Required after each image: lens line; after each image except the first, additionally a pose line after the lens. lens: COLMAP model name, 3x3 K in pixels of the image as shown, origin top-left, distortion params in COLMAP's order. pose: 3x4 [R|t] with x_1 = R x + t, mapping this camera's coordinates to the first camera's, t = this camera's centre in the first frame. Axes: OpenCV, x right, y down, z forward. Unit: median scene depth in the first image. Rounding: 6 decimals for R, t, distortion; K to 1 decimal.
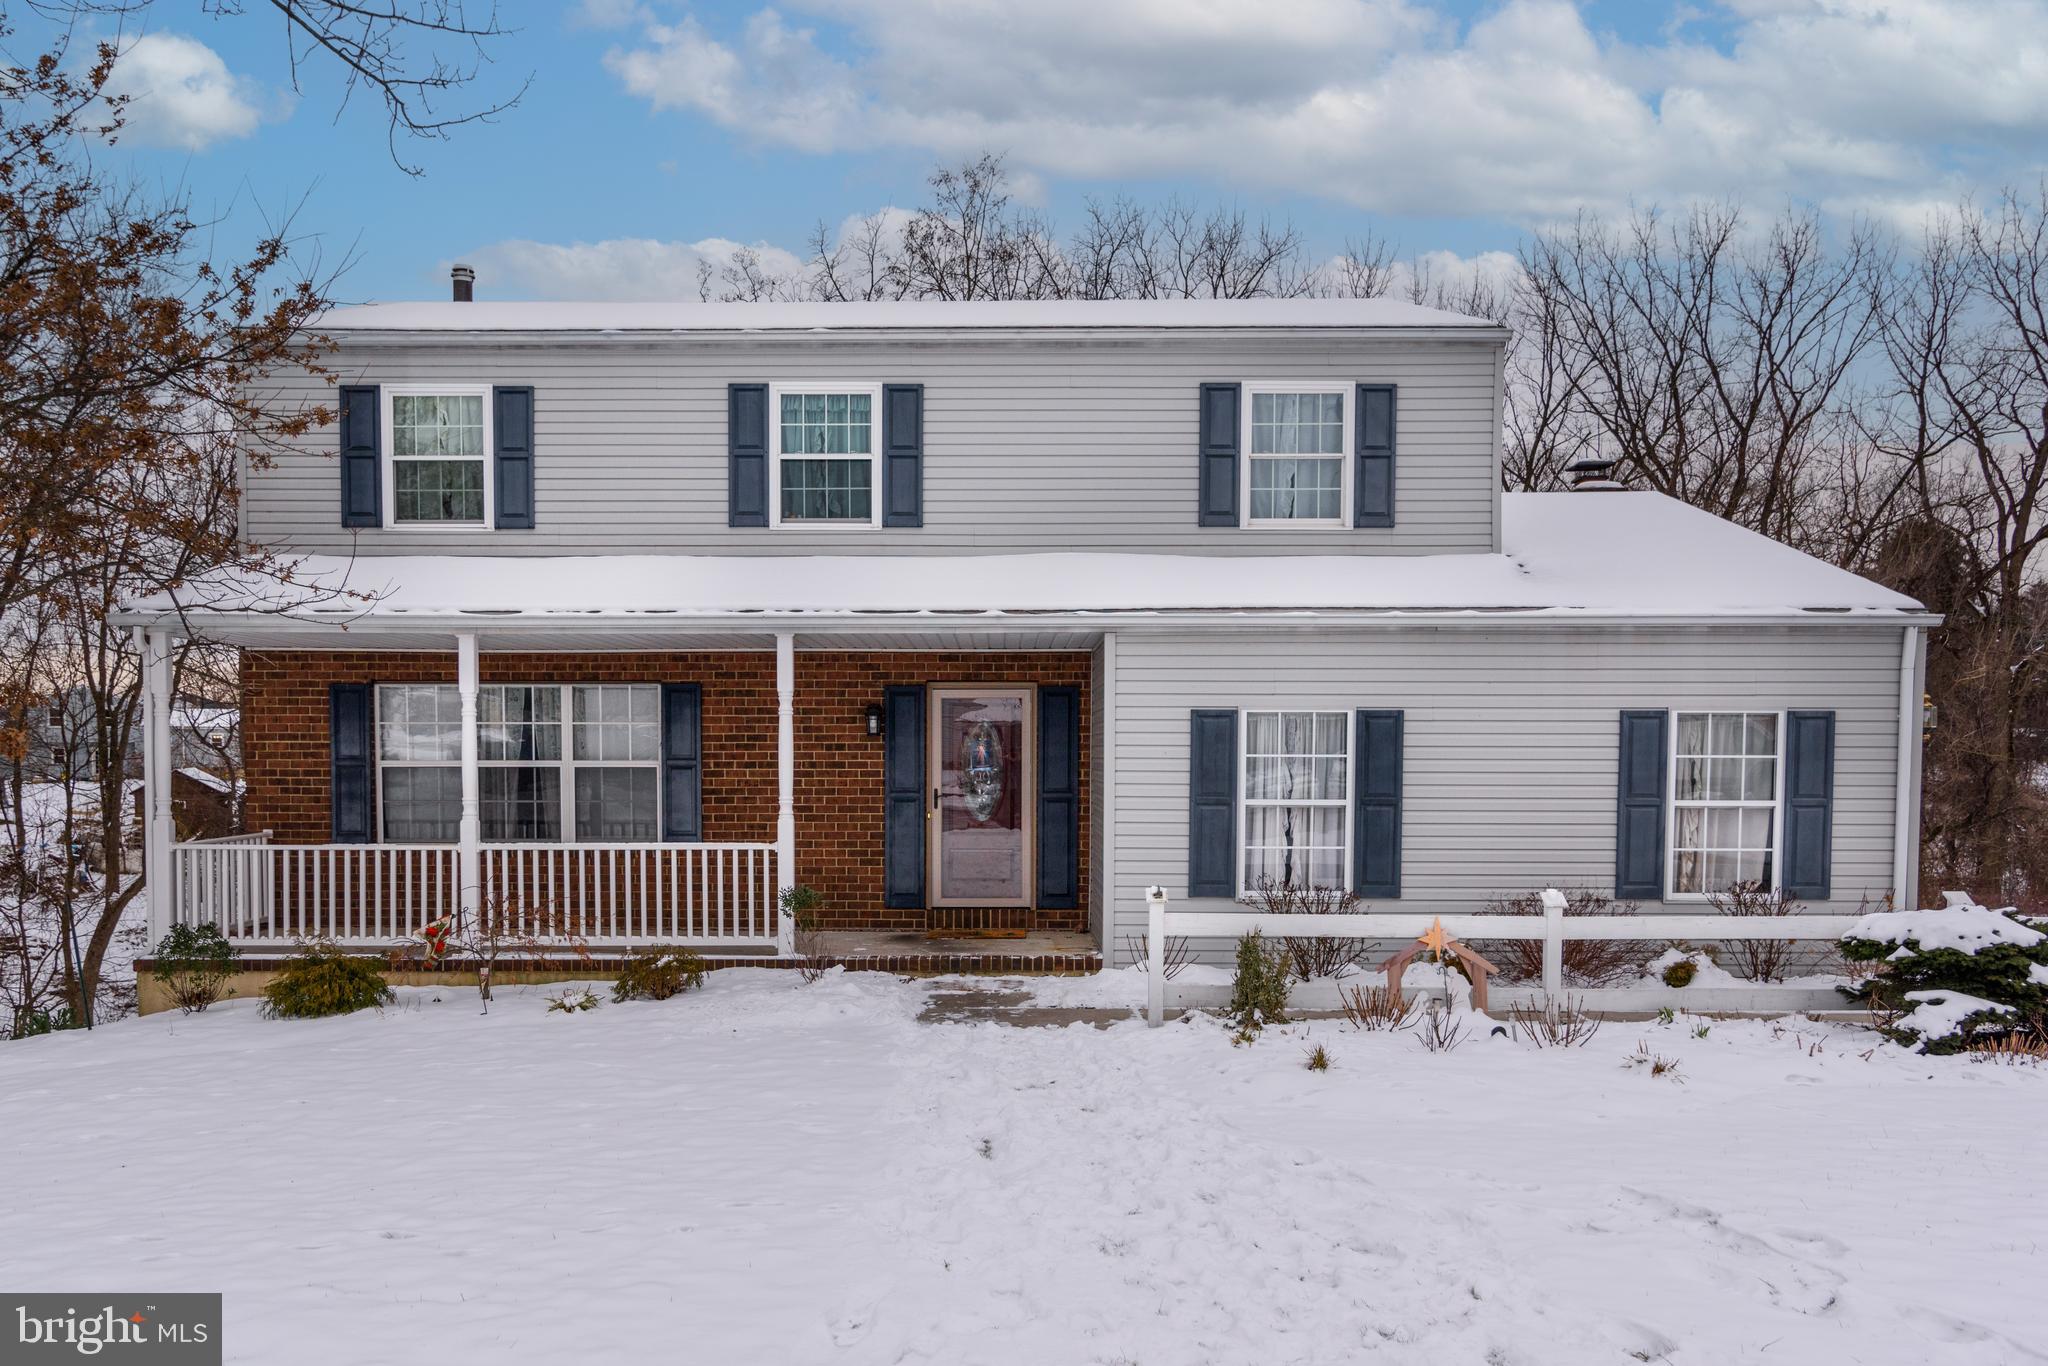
lens RADIAL K [[1576.2, 0, 967.5], [0, 1576.2, 802.0], [0, 0, 1]] dist [-0.004001, 0.005260]
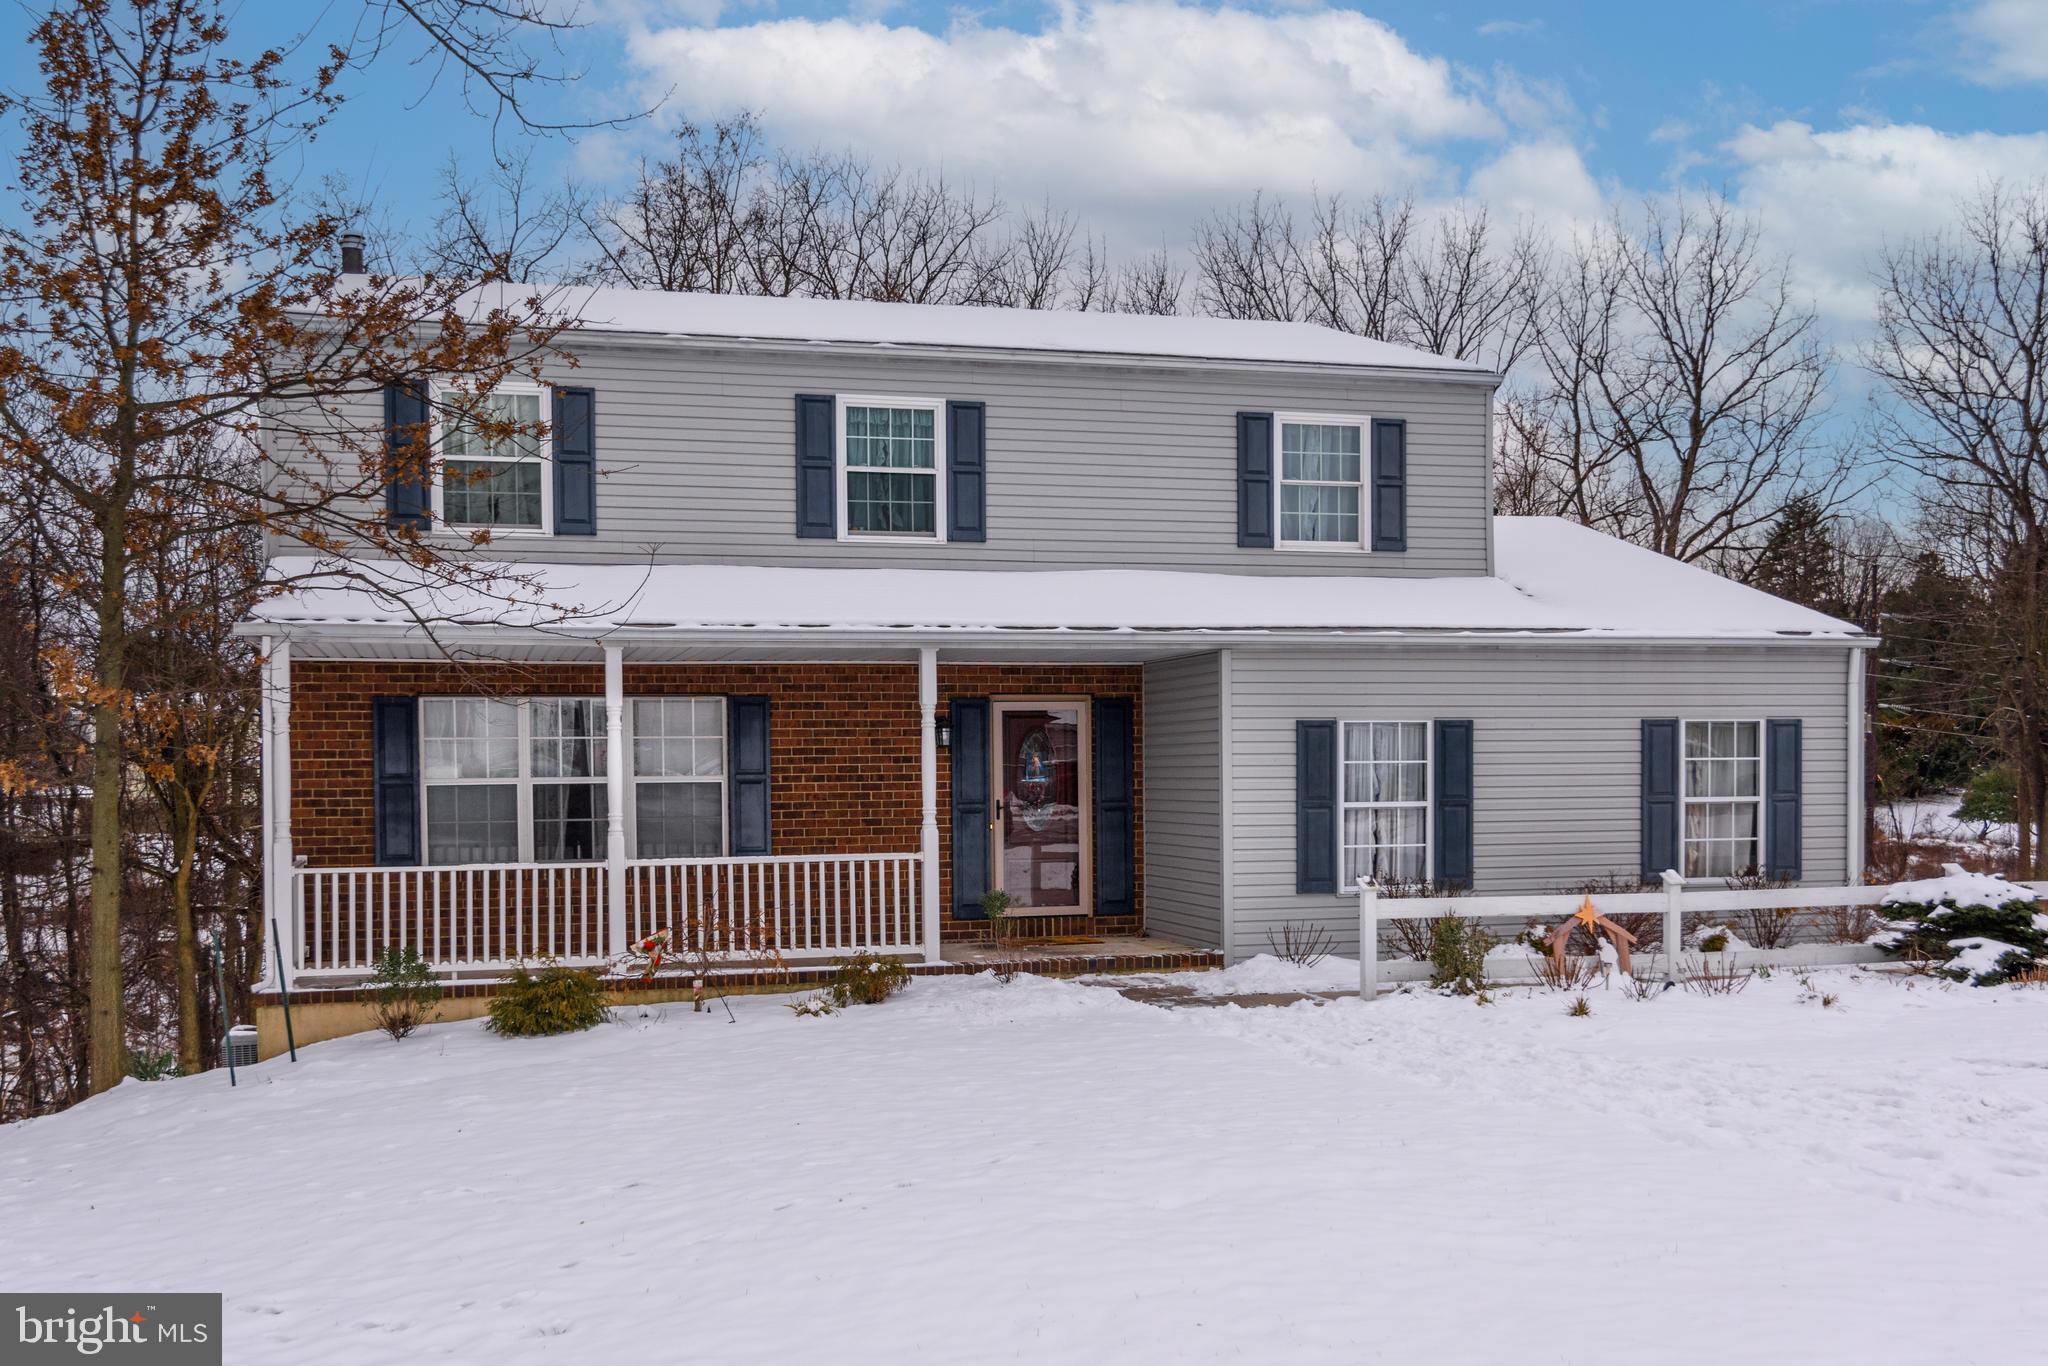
lens RADIAL K [[1927.0, 0, 931.1], [0, 1927.0, 768.7], [0, 0, 1]] dist [-0.002722, 0.000000]
pose [[0.964355, -0.011013, 0.264382, -0.393591], [0.020155, 0.999288, -0.031891, 0.010297], [-0.263842, 0.036083, 0.963891, -0.182401]]
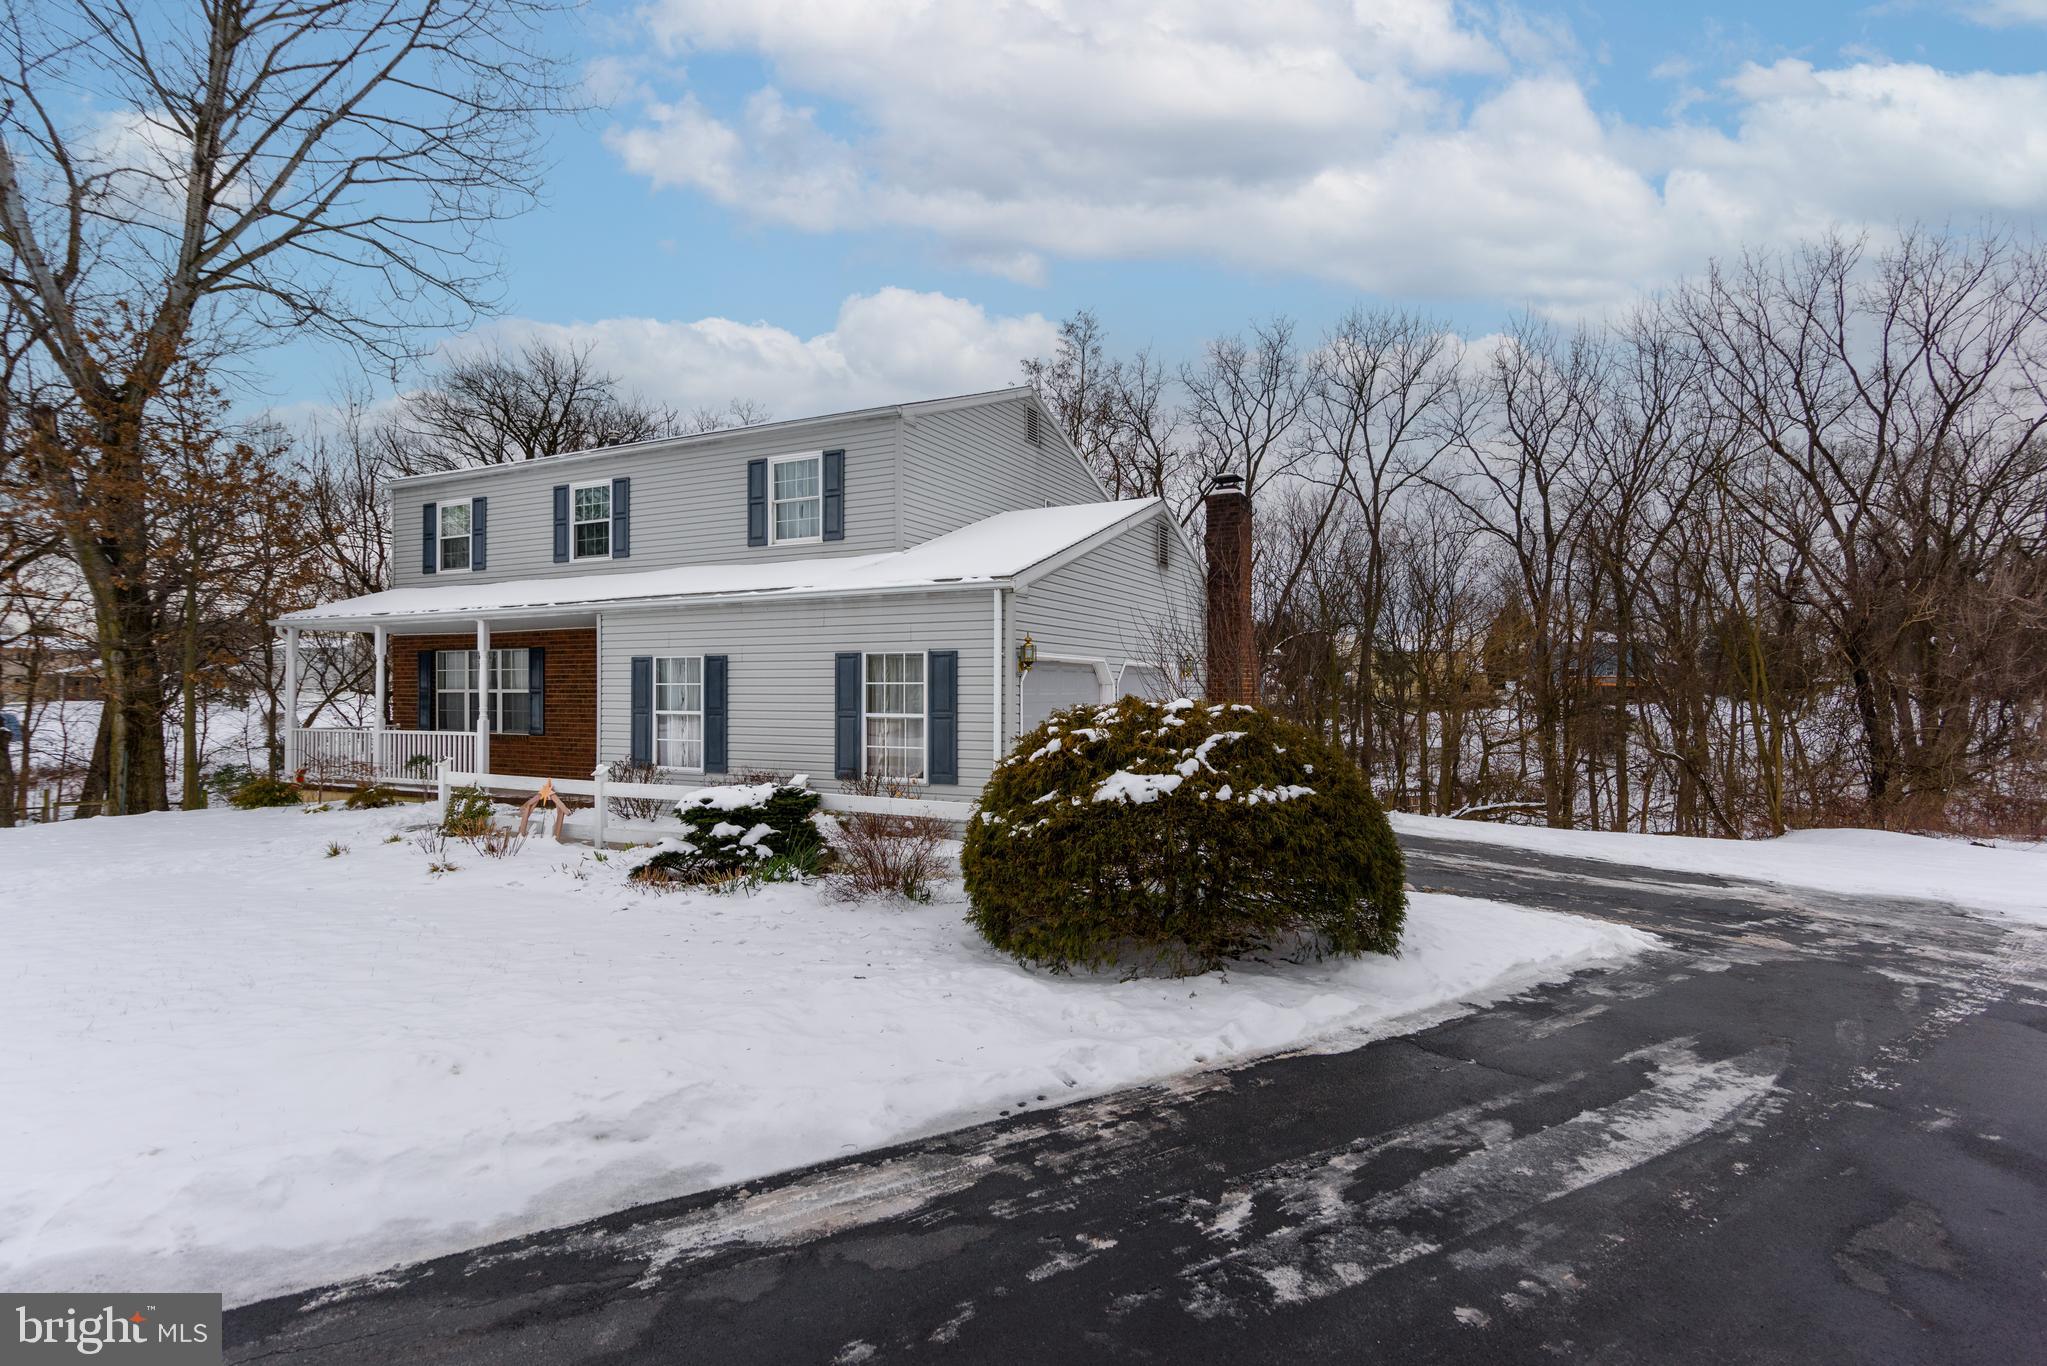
lens RADIAL K [[1000.1, 0, 1022.8], [0, 1000.1, 677.1], [0, 0, 1]] dist [0.002022, 0.000628]
pose [[0.900296, -0.007159, -0.435219, 0.861530], [-0.013462, 0.998928, -0.044280, 0.004190], [0.435070, 0.045725, 0.899235, 0.188620]]
